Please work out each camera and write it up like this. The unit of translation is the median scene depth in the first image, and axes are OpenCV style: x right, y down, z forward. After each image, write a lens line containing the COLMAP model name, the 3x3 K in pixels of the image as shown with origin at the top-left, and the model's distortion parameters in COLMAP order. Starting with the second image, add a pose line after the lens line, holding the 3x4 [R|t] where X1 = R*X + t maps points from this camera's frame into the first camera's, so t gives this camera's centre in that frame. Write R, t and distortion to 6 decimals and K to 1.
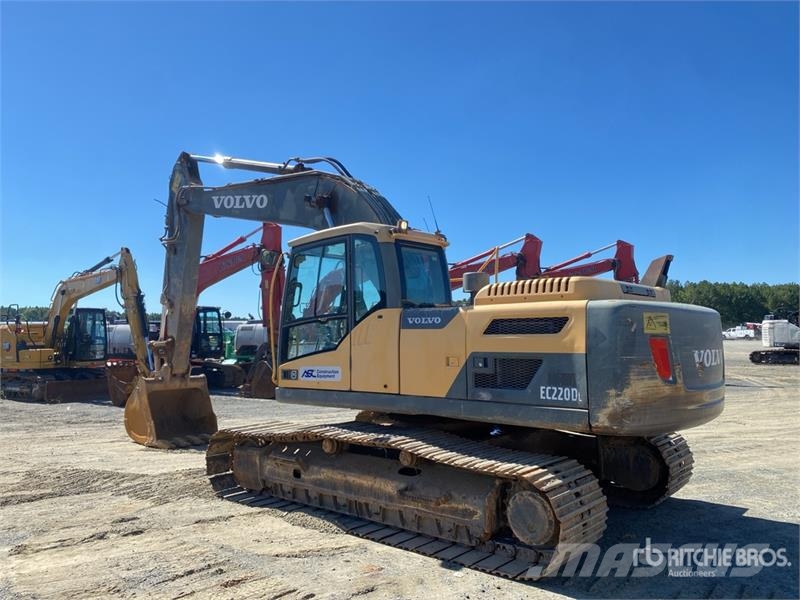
lens RADIAL K [[611.5, 0, 400.0], [0, 611.5, 300.0], [0, 0, 1]] dist [0.069719, -0.097042]
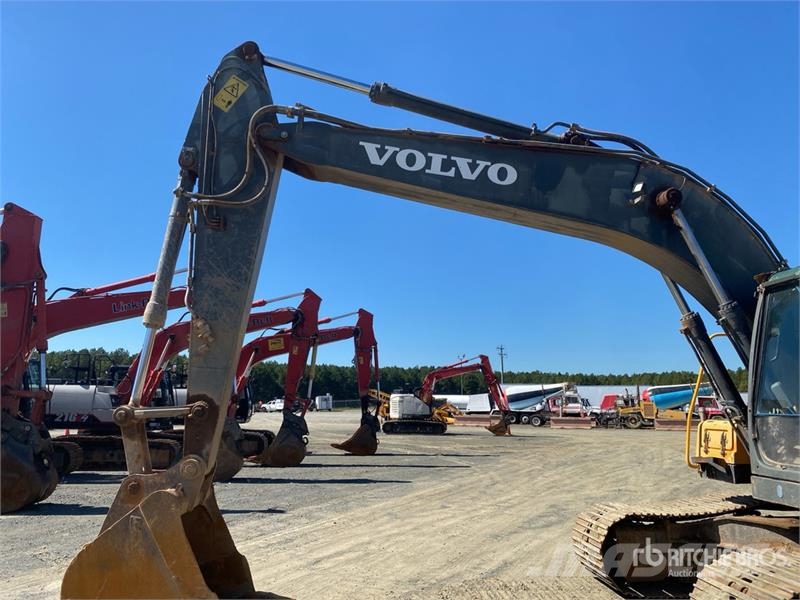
lens RADIAL K [[611.5, 0, 400.0], [0, 611.5, 300.0], [0, 0, 1]] dist [0.069719, -0.097042]
pose [[0.725471, 0.131558, 0.675563, -0.667499], [-0.053830, 0.989400, -0.134867, 0.046870], [-0.686145, 0.061477, 0.724863, 0.619562]]
